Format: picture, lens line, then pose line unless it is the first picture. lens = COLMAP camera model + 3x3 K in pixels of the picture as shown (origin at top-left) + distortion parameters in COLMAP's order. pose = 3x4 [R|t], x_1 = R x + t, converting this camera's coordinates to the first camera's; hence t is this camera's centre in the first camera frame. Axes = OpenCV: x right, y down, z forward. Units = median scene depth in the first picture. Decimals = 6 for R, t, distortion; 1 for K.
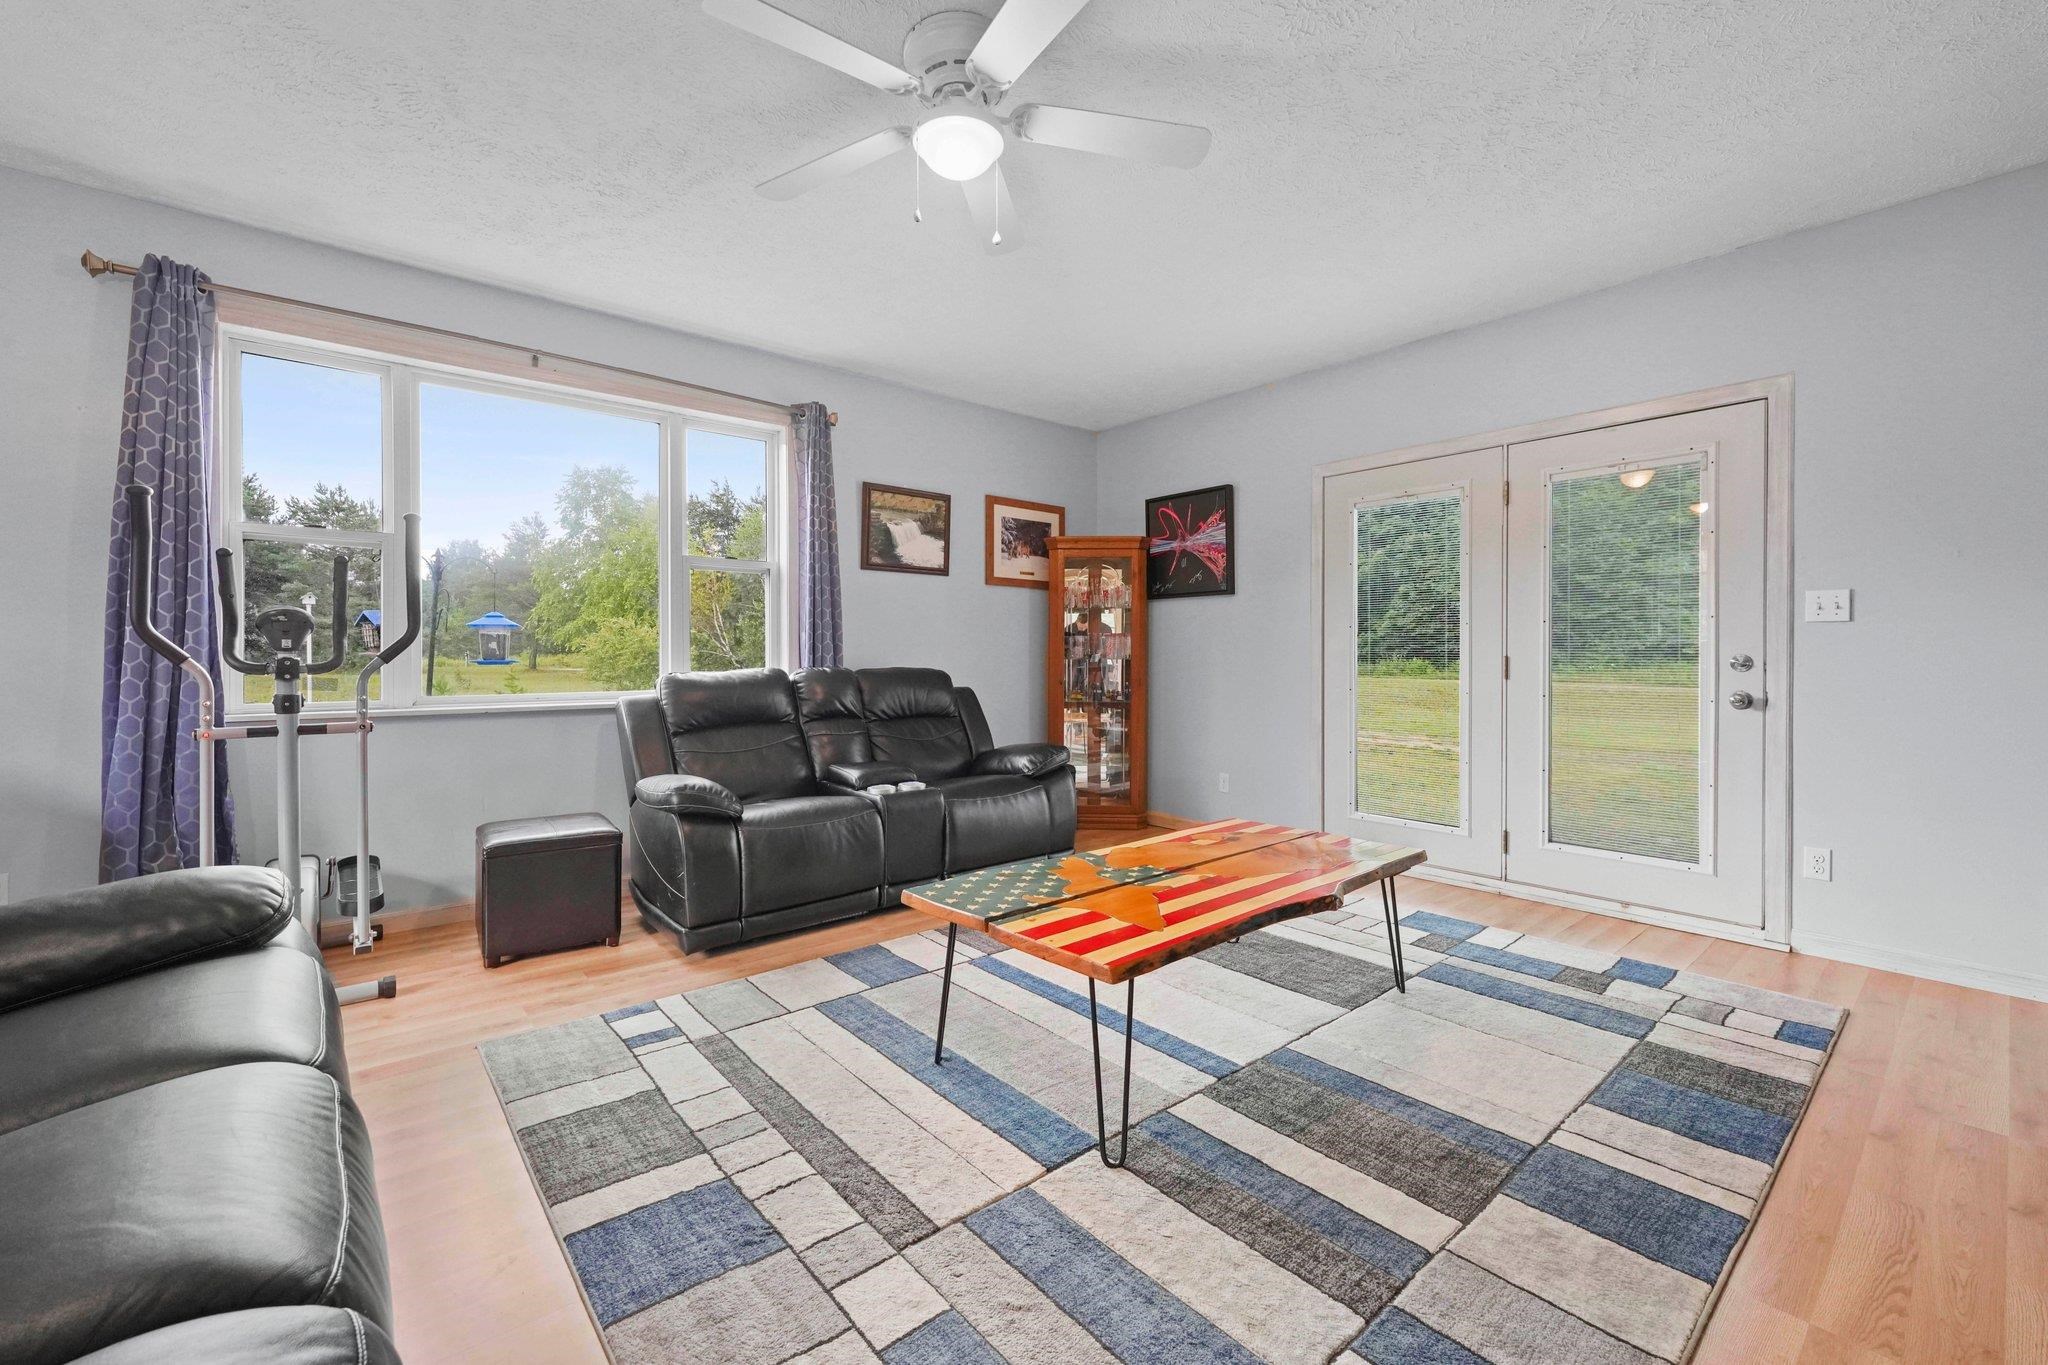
lens RADIAL K [[840.5, 0, 1021.1], [0, 840.5, 659.8], [0, 0, 1]] dist [-0.001867, 0.000115]
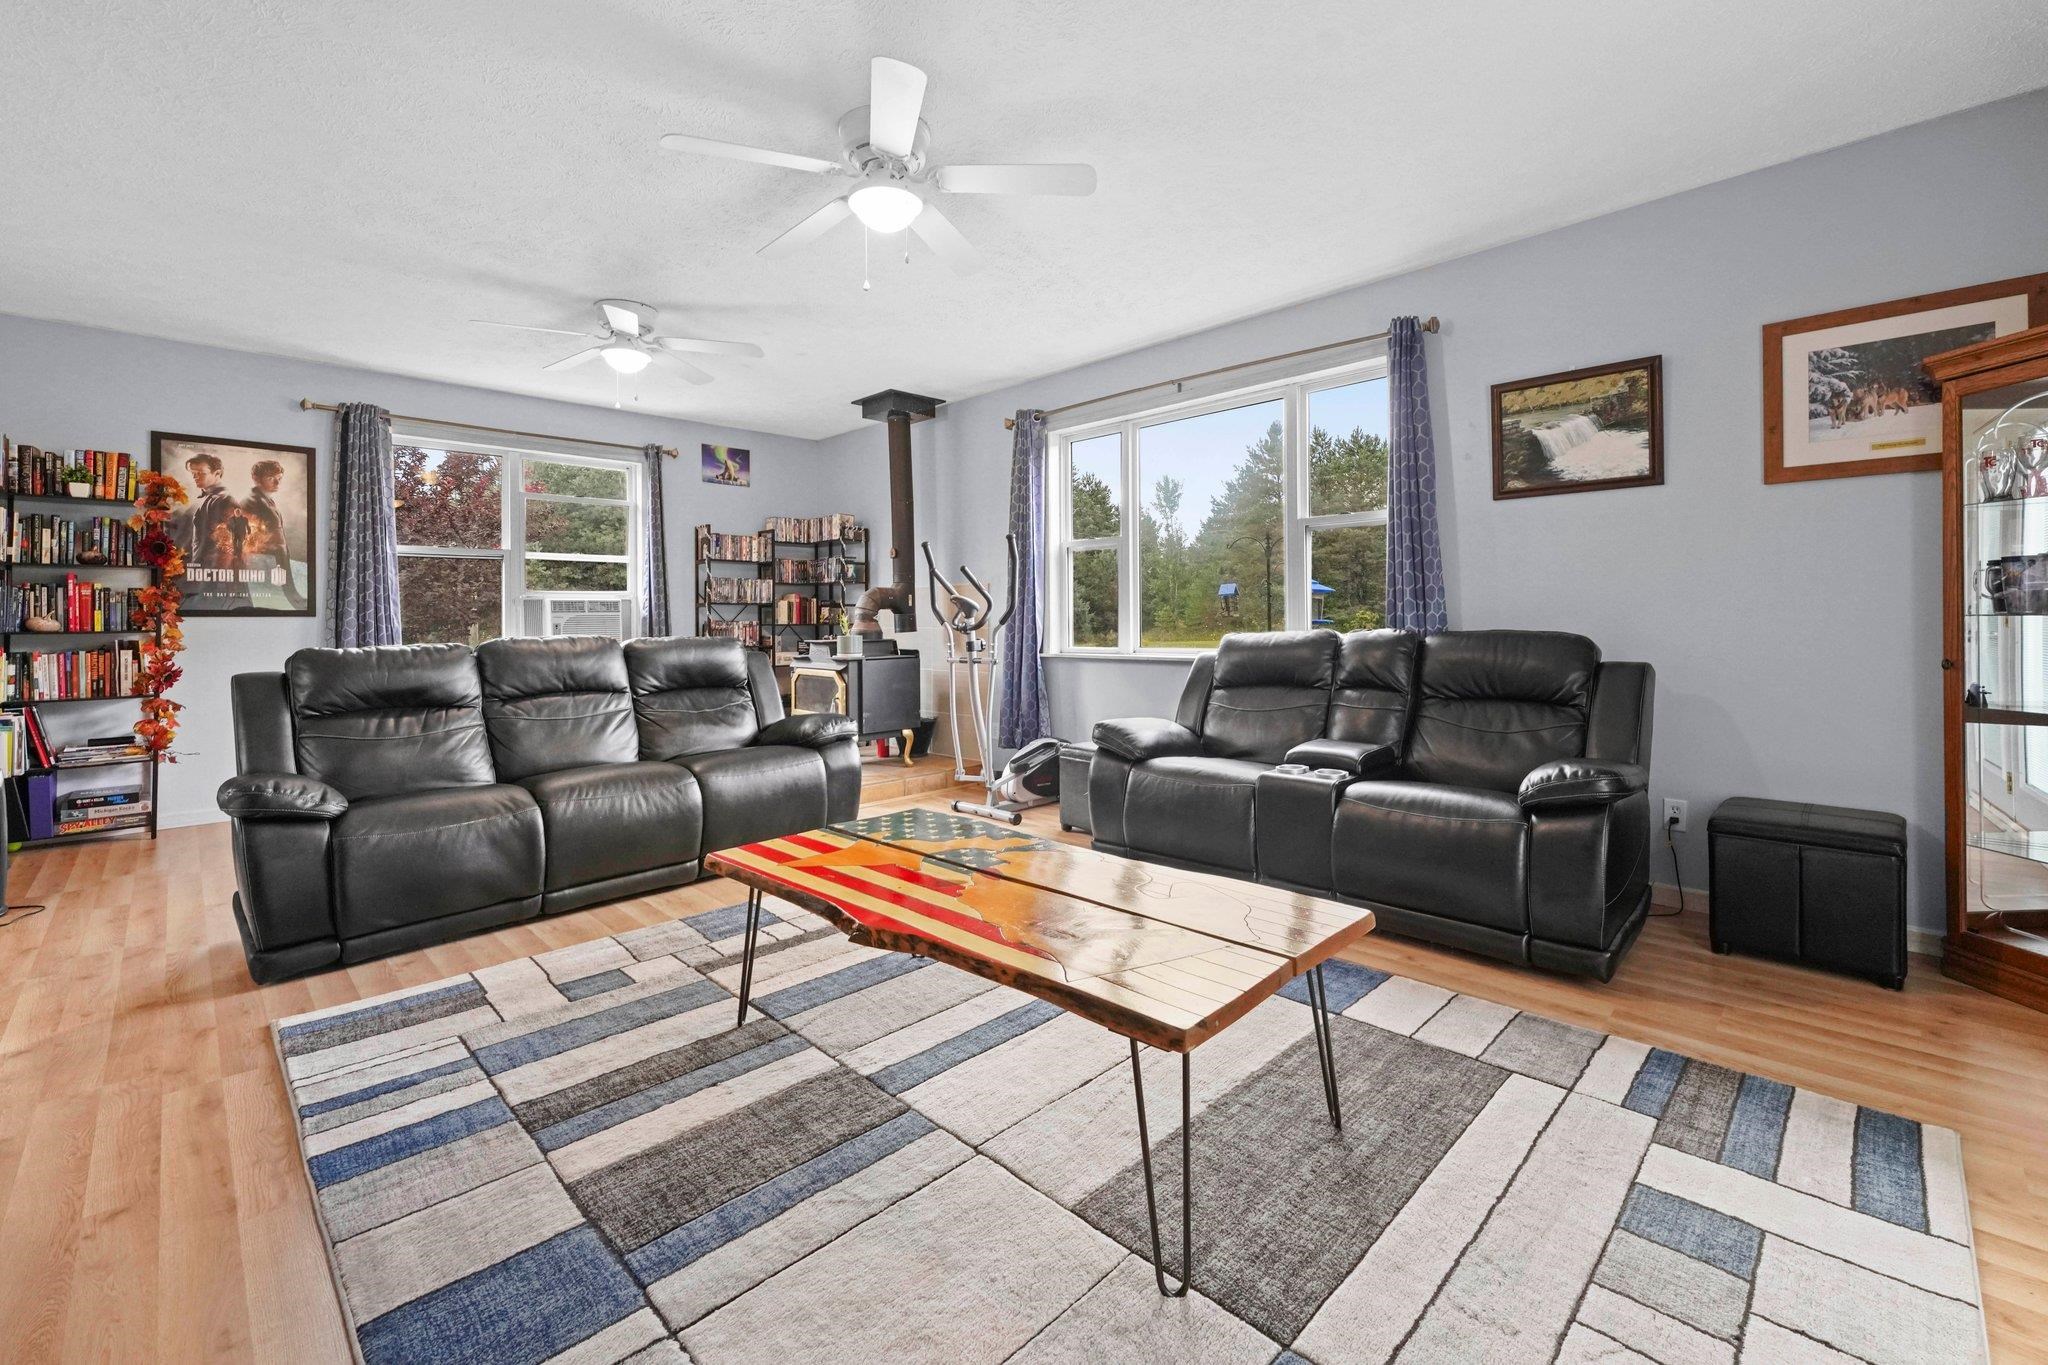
lens RADIAL K [[869.4, 0, 1021.3], [0, 869.4, 617.7], [0, 0, 1]] dist [-0.001760, -0.000378]
pose [[0.074259, -0.002387, -0.997236, 0.554265], [0.009497, 0.999953, -0.001687, -0.004084], [0.997194, -0.009345, 0.074278, 0.504754]]
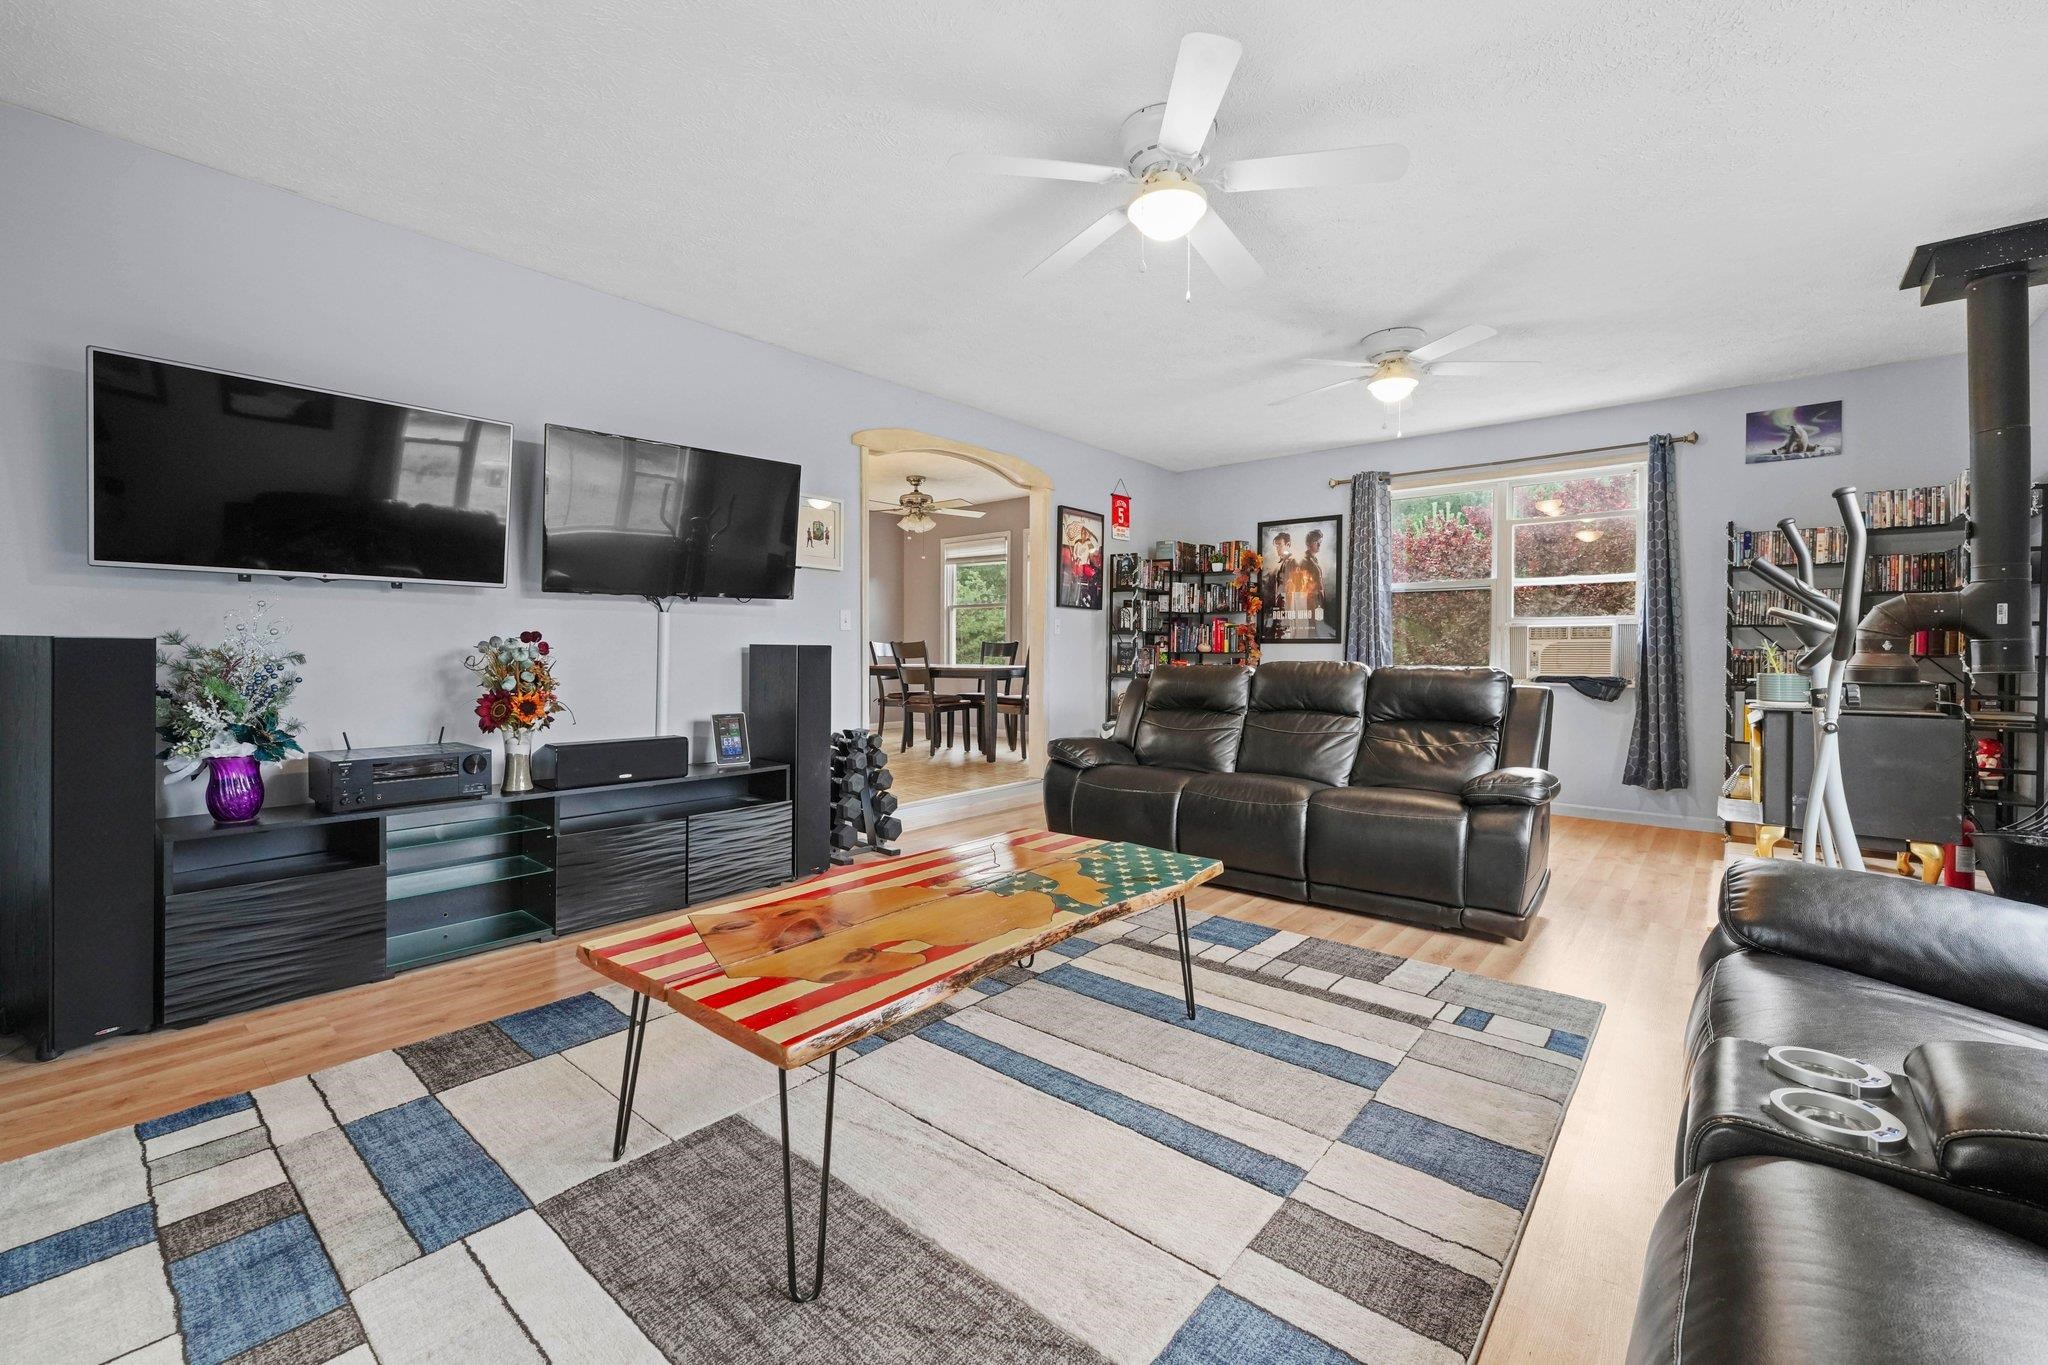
lens RADIAL K [[840.5, 0, 1021.1], [0, 840.5, 659.8], [0, 0, 1]] dist [-0.001867, 0.000115]
pose [[-0.988251, -0.000342, -0.152841, 0.139033], [-0.001927, 0.999946, 0.010223, -0.002079], [0.152830, 0.010398, -0.988198, 0.978252]]
